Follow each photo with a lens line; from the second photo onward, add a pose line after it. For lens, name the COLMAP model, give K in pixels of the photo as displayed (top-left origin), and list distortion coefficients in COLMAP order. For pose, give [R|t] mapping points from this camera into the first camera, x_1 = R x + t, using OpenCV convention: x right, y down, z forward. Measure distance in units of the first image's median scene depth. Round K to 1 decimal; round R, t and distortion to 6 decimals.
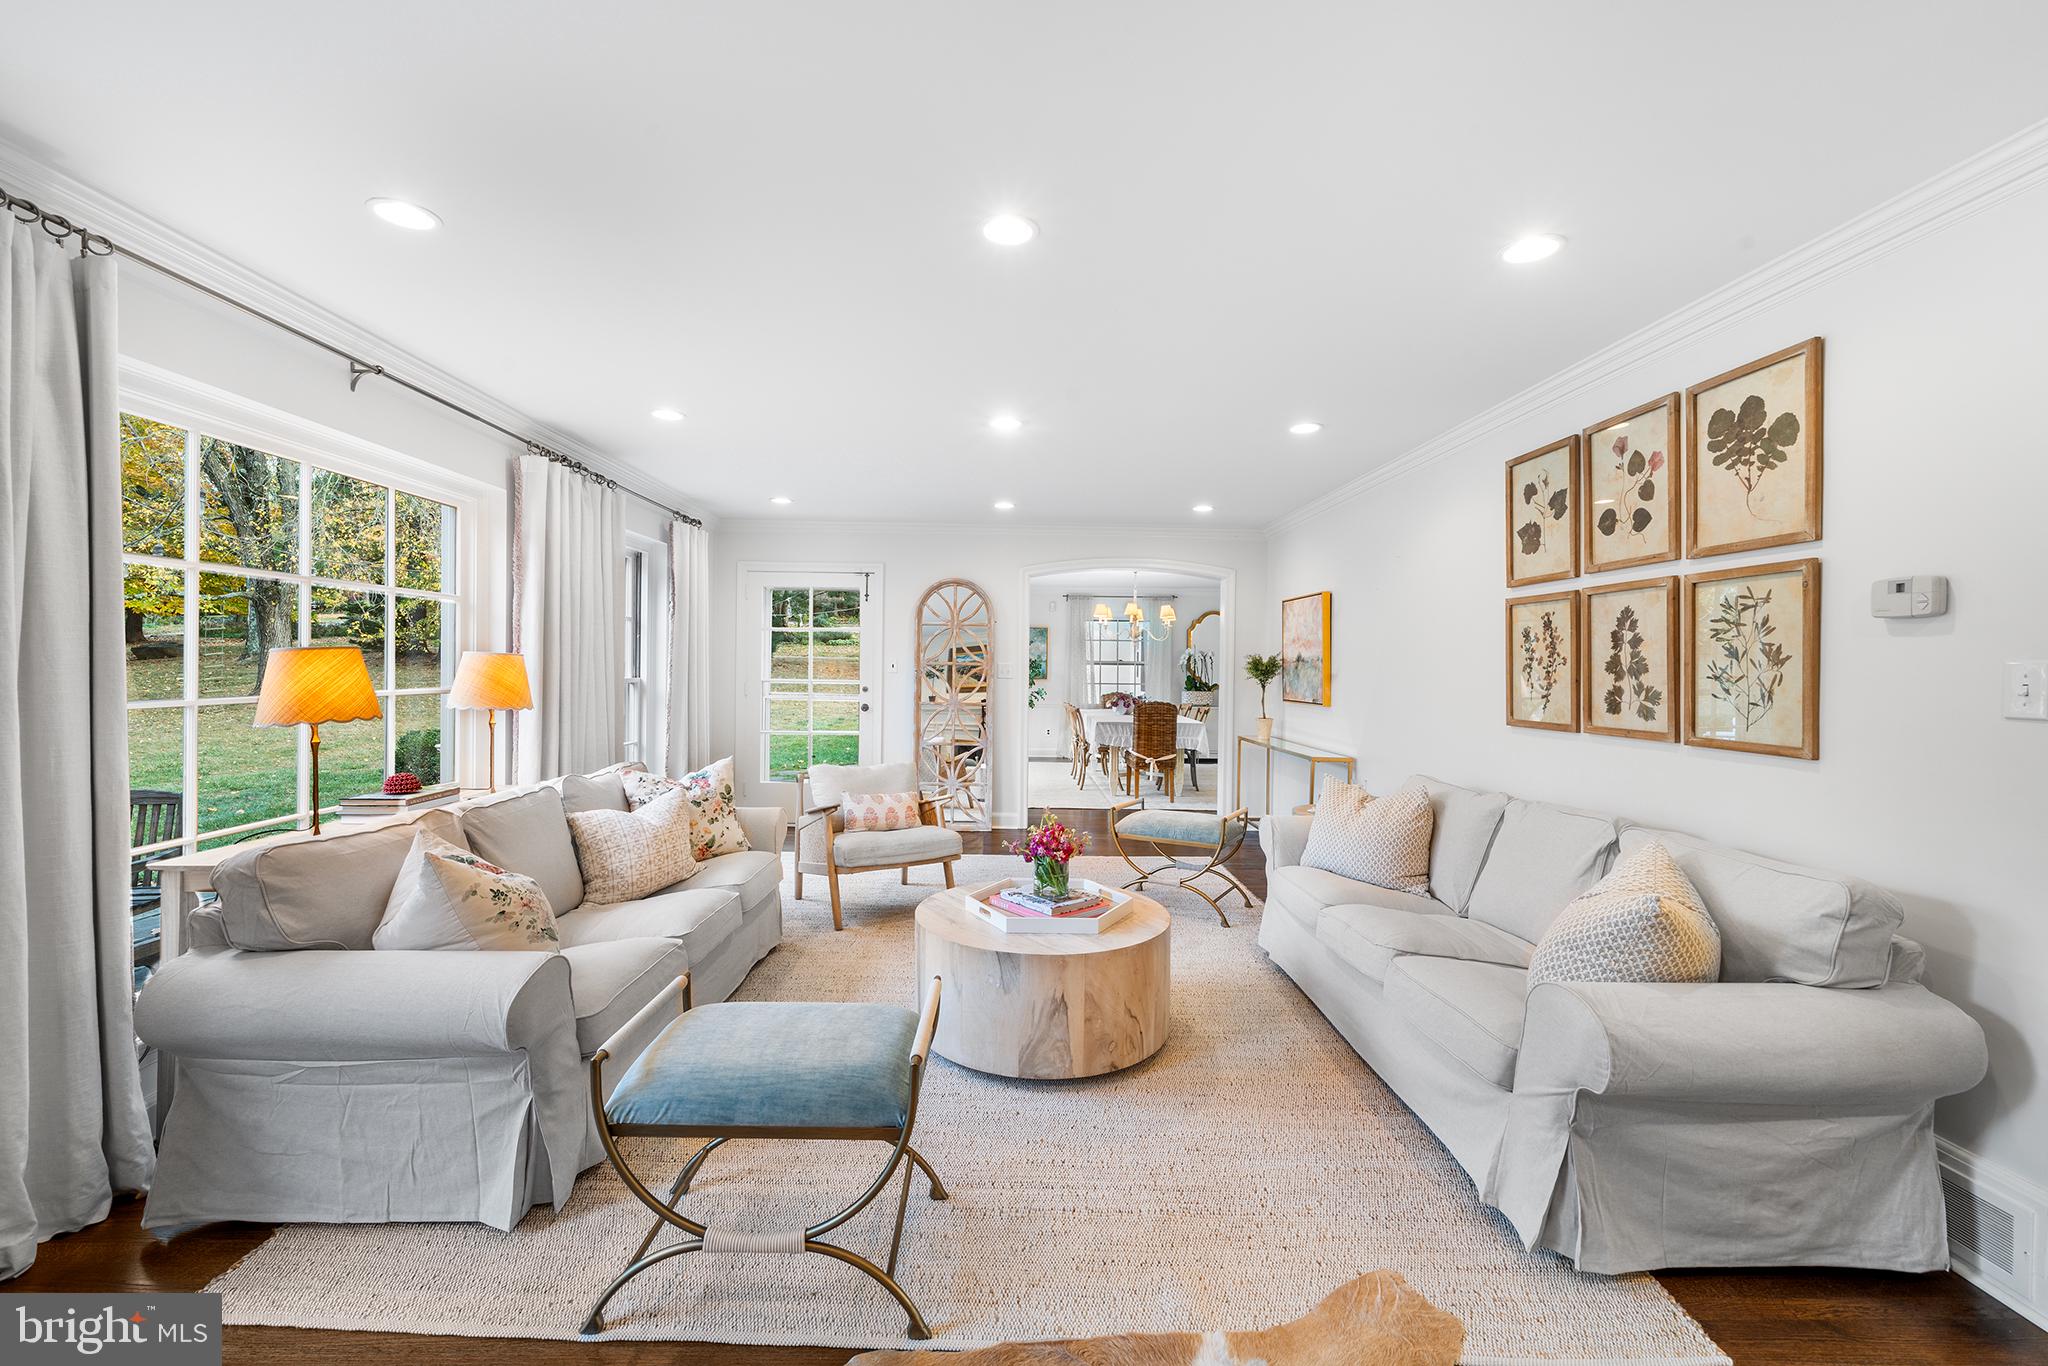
lens RADIAL K [[827.5, 0, 1018.5], [0, 827.5, 674.7], [0, 0, 1]] dist [0.001018, 0.000192]
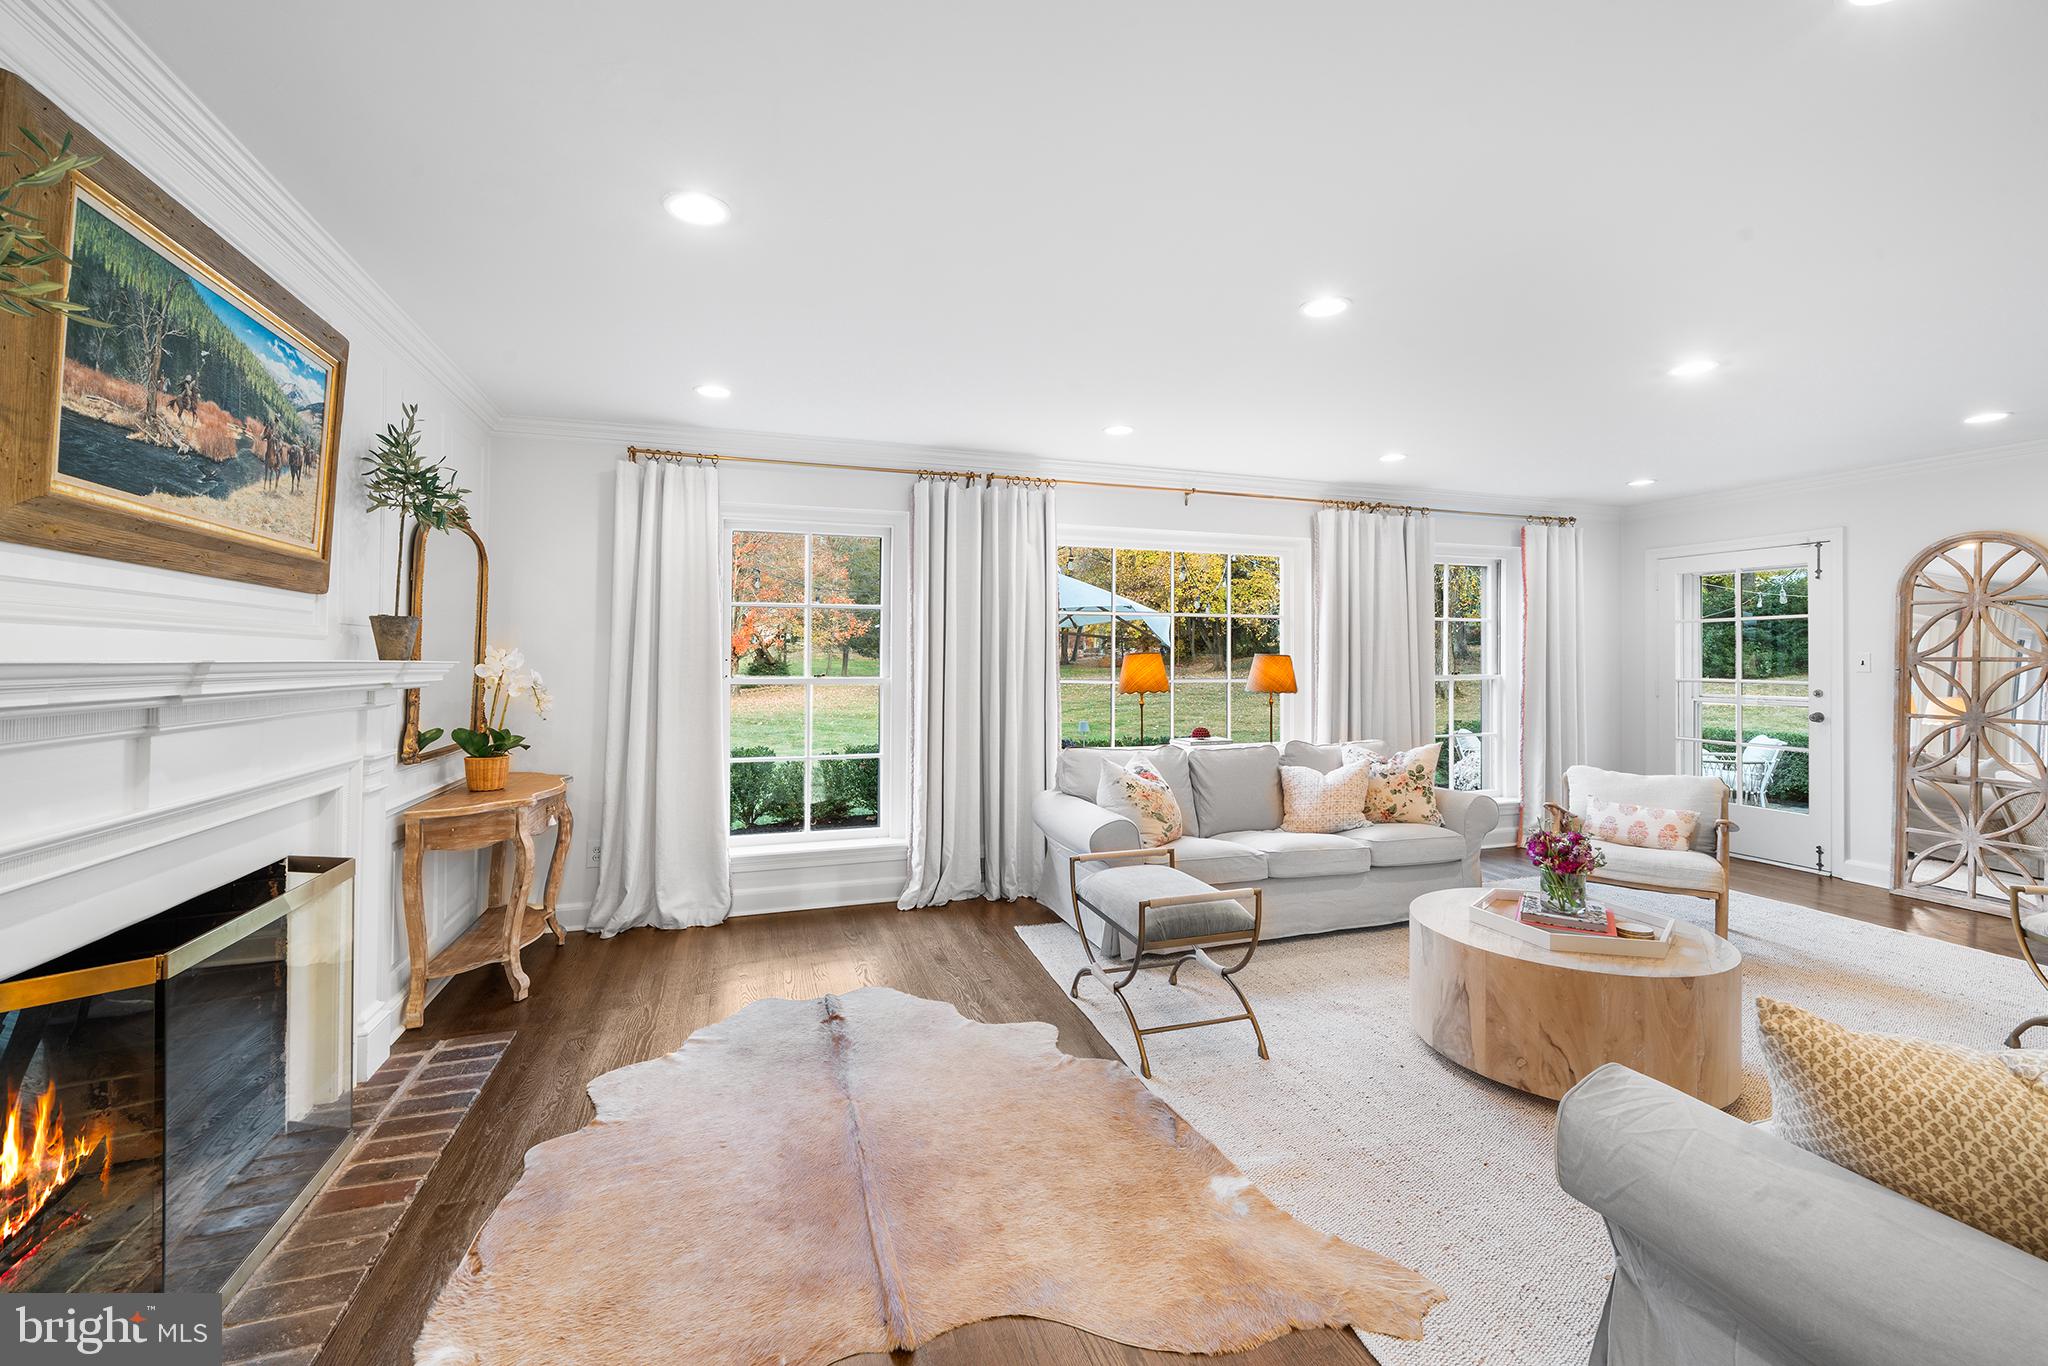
lens RADIAL K [[828.3, 0, 1022.6], [0, 828.3, 650.8], [0, 0, 1]] dist [-0.001126, -0.000064]
pose [[0.299417, -0.020103, -0.953911, 0.703075], [-0.009171, 0.999671, -0.023946, 0.007084], [0.954078, 0.015919, 0.299134, 0.141307]]
